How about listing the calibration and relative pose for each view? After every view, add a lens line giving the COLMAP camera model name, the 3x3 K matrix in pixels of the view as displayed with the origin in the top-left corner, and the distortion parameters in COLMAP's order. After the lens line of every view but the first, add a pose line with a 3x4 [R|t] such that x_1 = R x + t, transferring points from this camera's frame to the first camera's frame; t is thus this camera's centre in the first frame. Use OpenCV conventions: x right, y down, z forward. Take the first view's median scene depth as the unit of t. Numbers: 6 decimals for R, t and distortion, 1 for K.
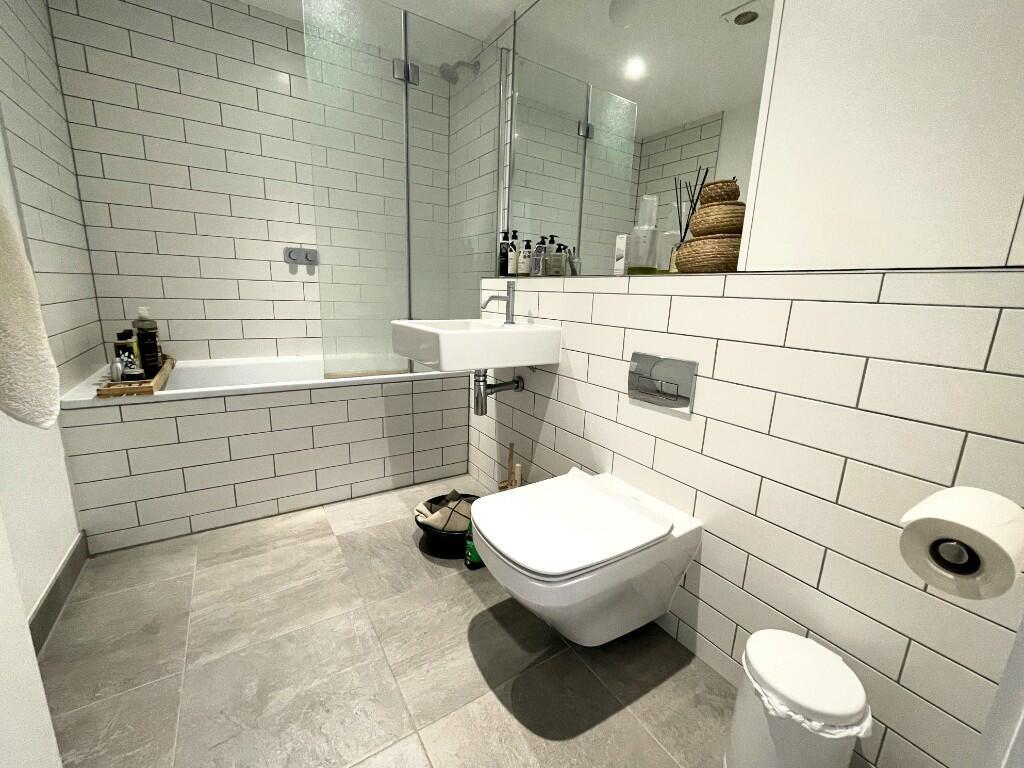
lens RADIAL K [[432.3, 0, 508.3], [0, 432.3, 384.1], [0, 0, 1]] dist [-0.003383, -0.000413]
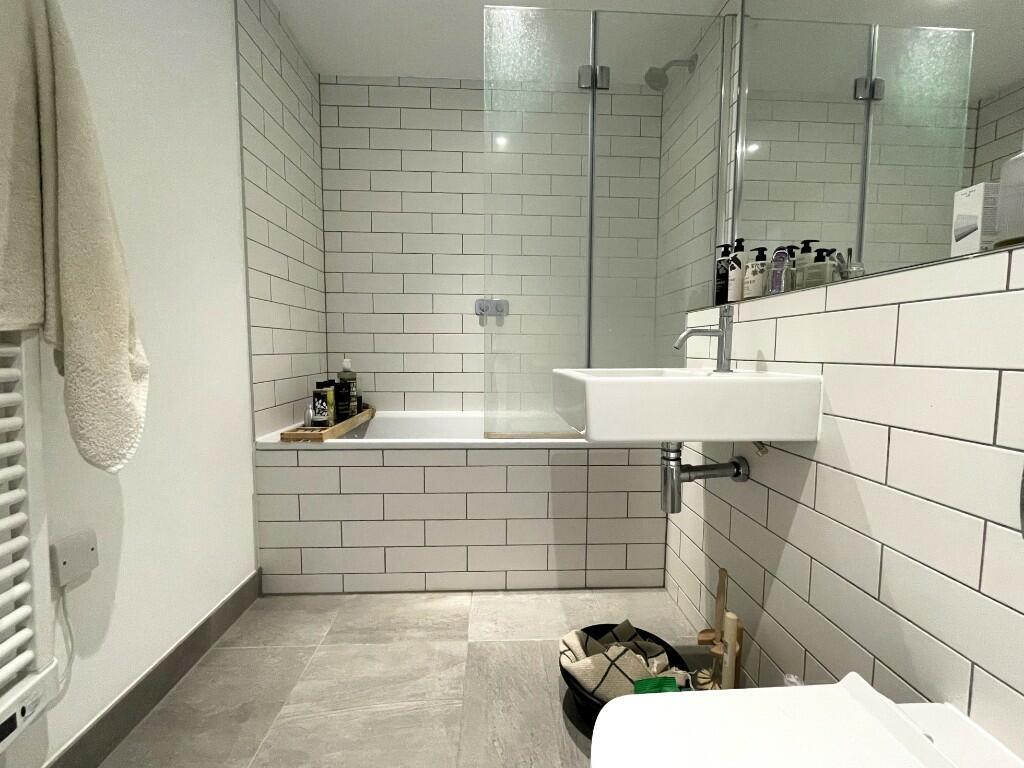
lens RADIAL K [[432.3, 0, 508.3], [0, 432.3, 384.1], [0, 0, 1]] dist [-0.003383, -0.000413]
pose [[0.865232, 0.008374, -0.501302, 0.045462], [-0.080541, 0.989197, -0.122486, -0.017868], [0.494861, 0.146354, 0.856559, 0.287502]]
